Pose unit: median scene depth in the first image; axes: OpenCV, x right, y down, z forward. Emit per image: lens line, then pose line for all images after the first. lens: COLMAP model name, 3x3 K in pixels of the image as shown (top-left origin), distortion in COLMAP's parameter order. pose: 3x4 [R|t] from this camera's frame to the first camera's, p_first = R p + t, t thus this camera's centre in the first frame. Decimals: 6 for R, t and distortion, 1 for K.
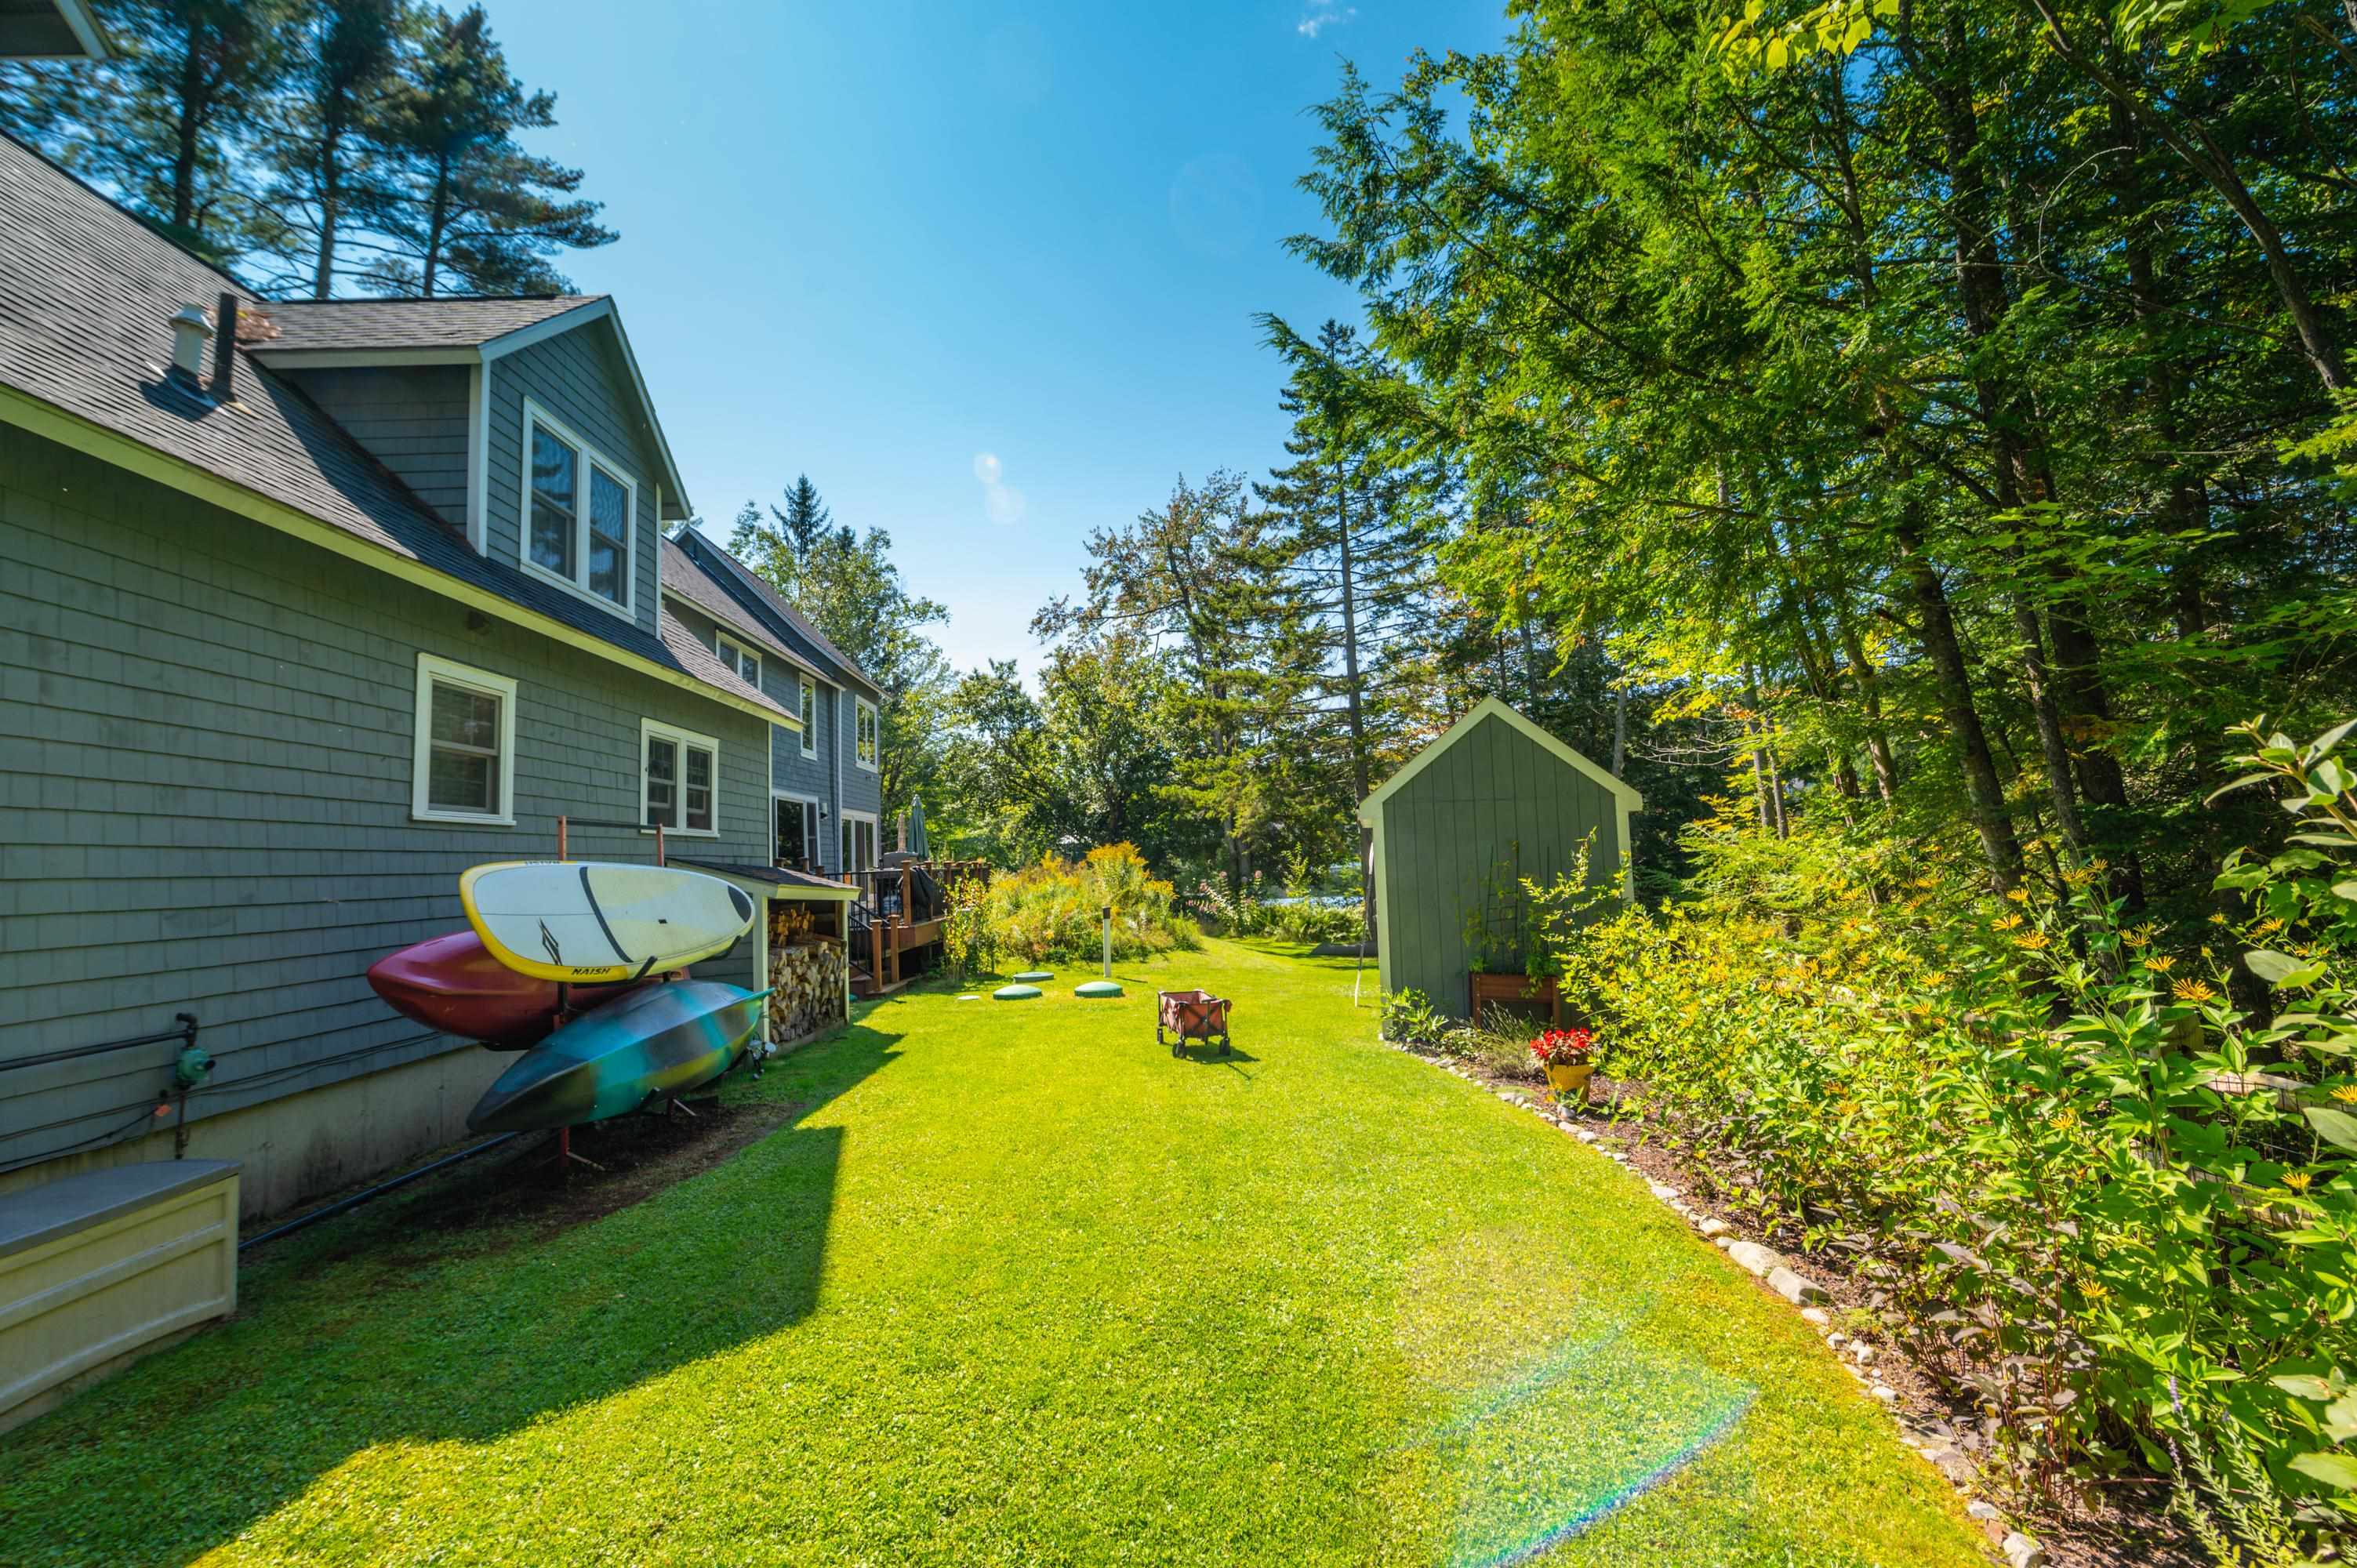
lens RADIAL K [[936.7, 0, 1178.5], [0, 936.7, 784.0], [0, 0, 1]] dist [-0.000446, -0.000036]
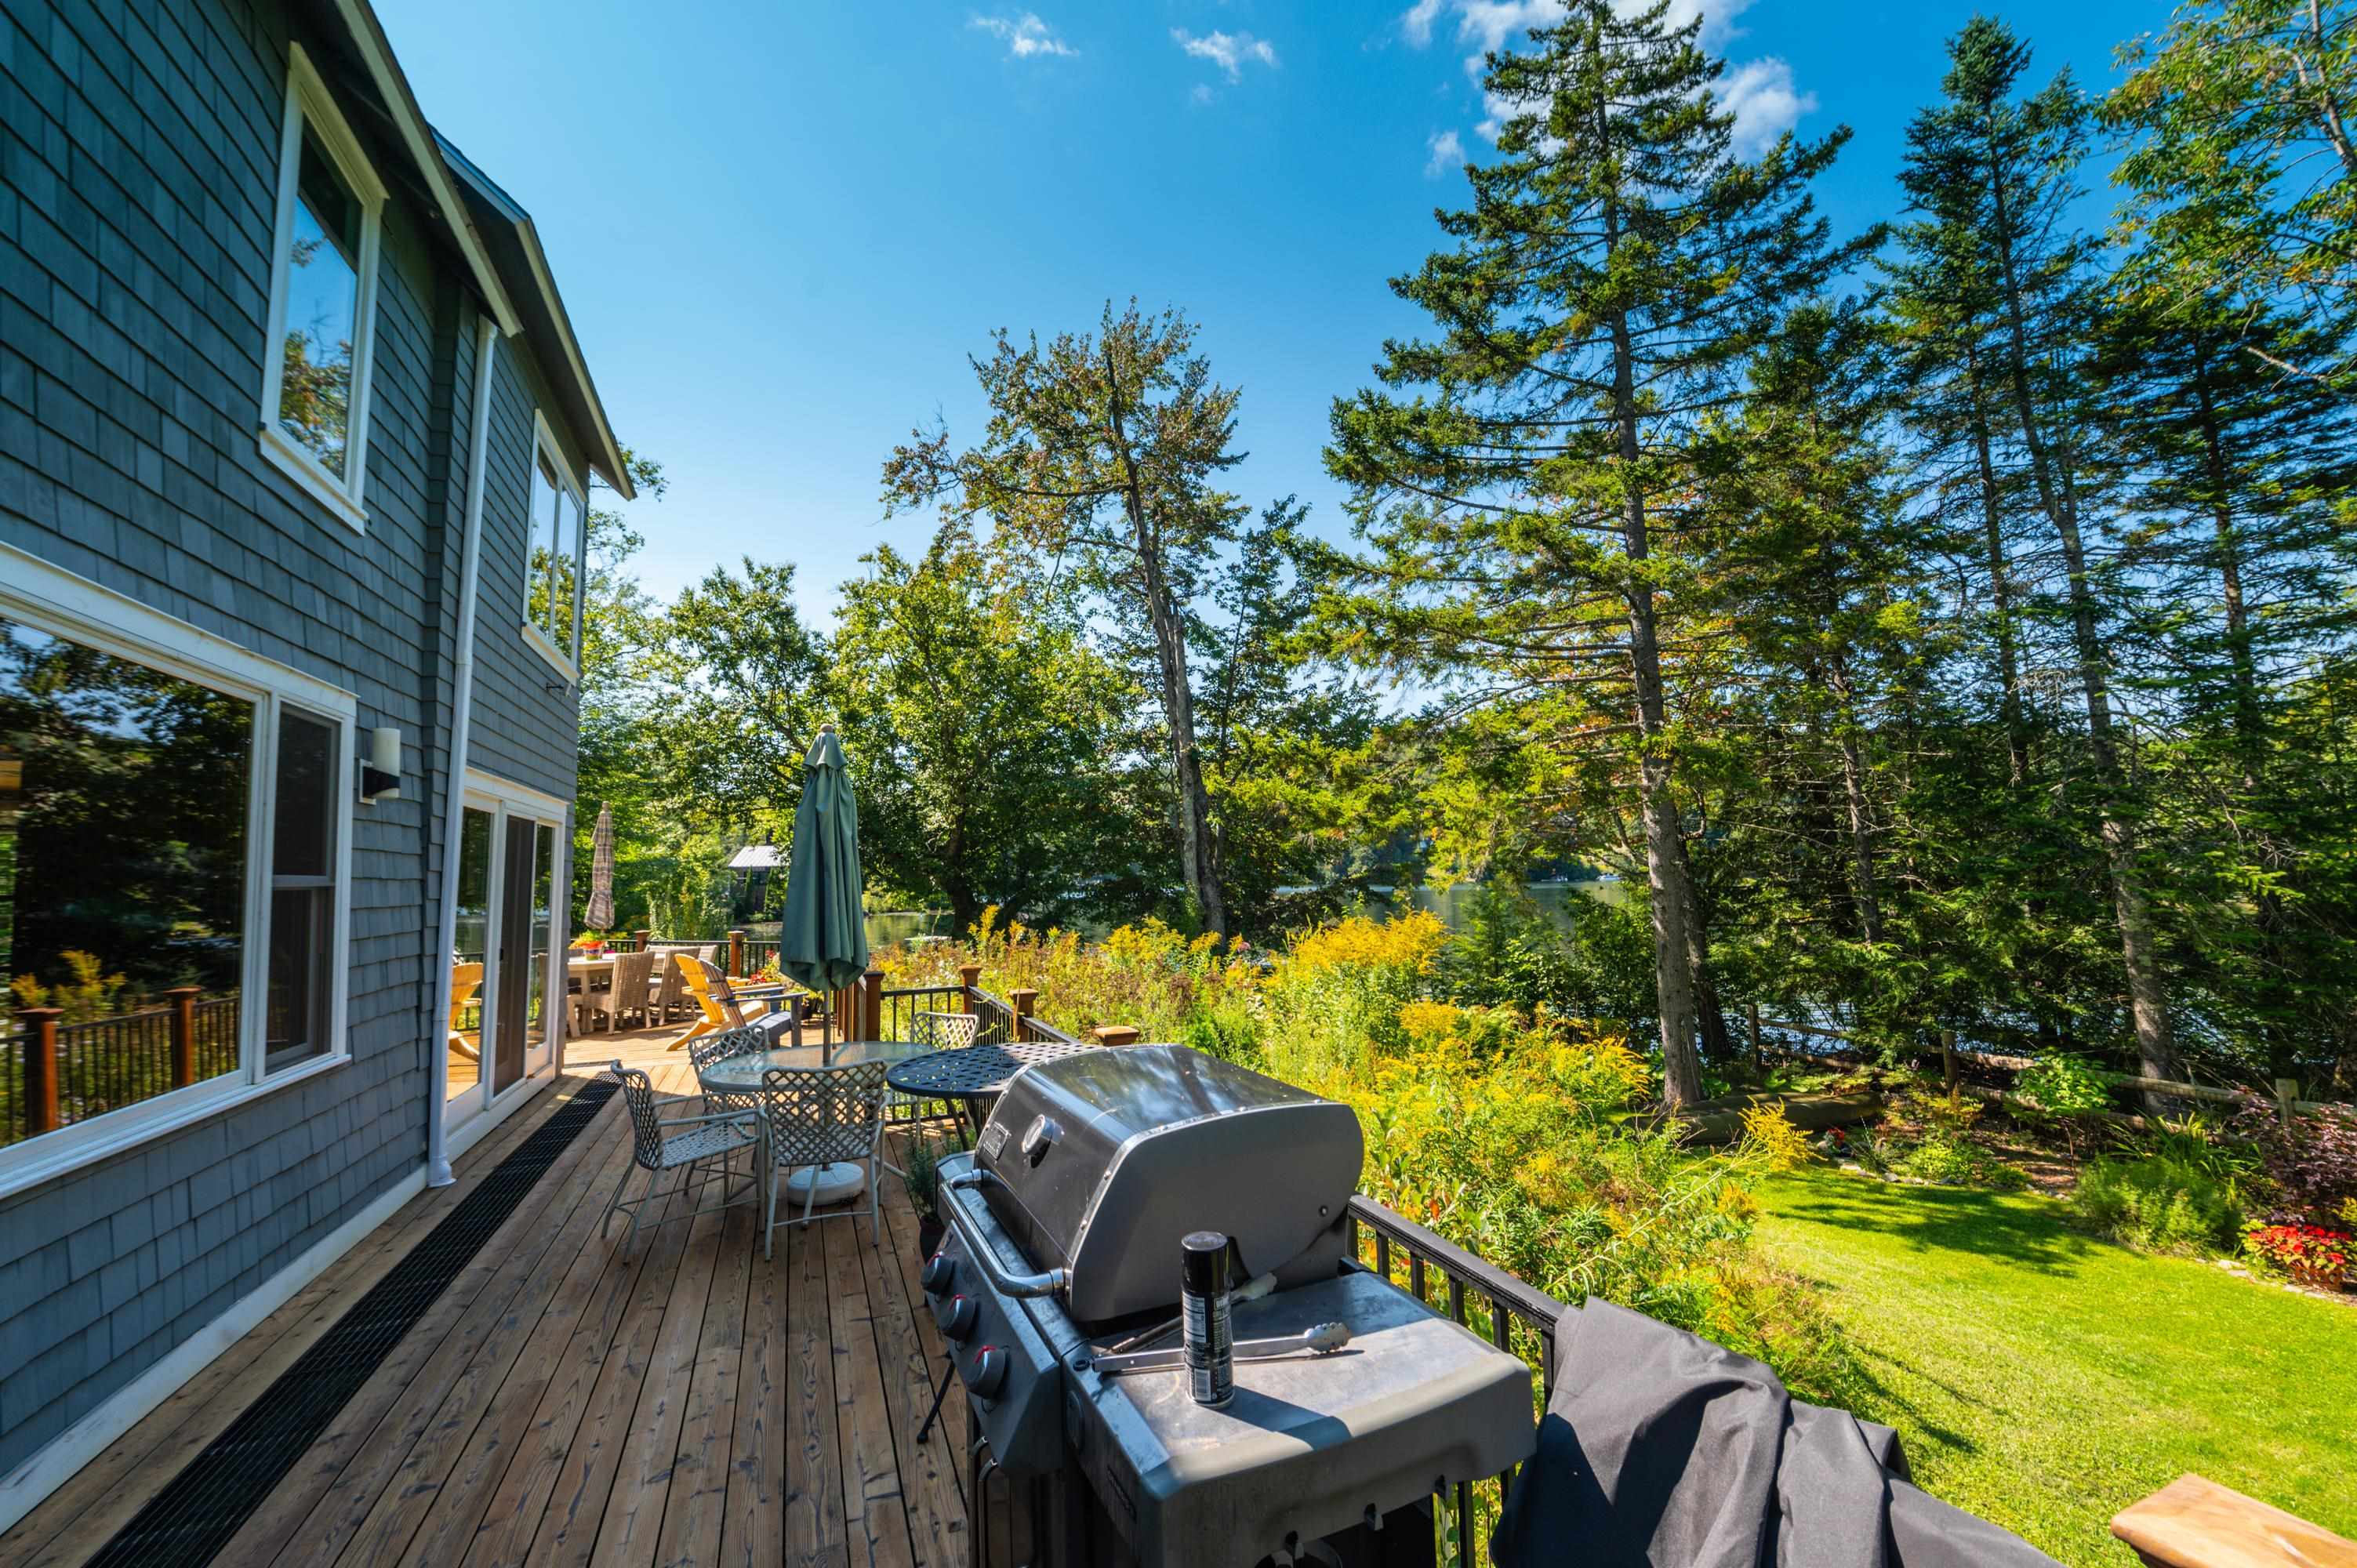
lens RADIAL K [[936.7, 0, 1178.5], [0, 936.7, 784.0], [0, 0, 1]] dist [-0.000446, -0.000036]
pose [[0.939704, 0.058482, 0.336951, -0.146817], [-0.048880, 0.998122, -0.036918, 0.017765], [-0.338477, 0.018222, 0.940798, 0.387549]]
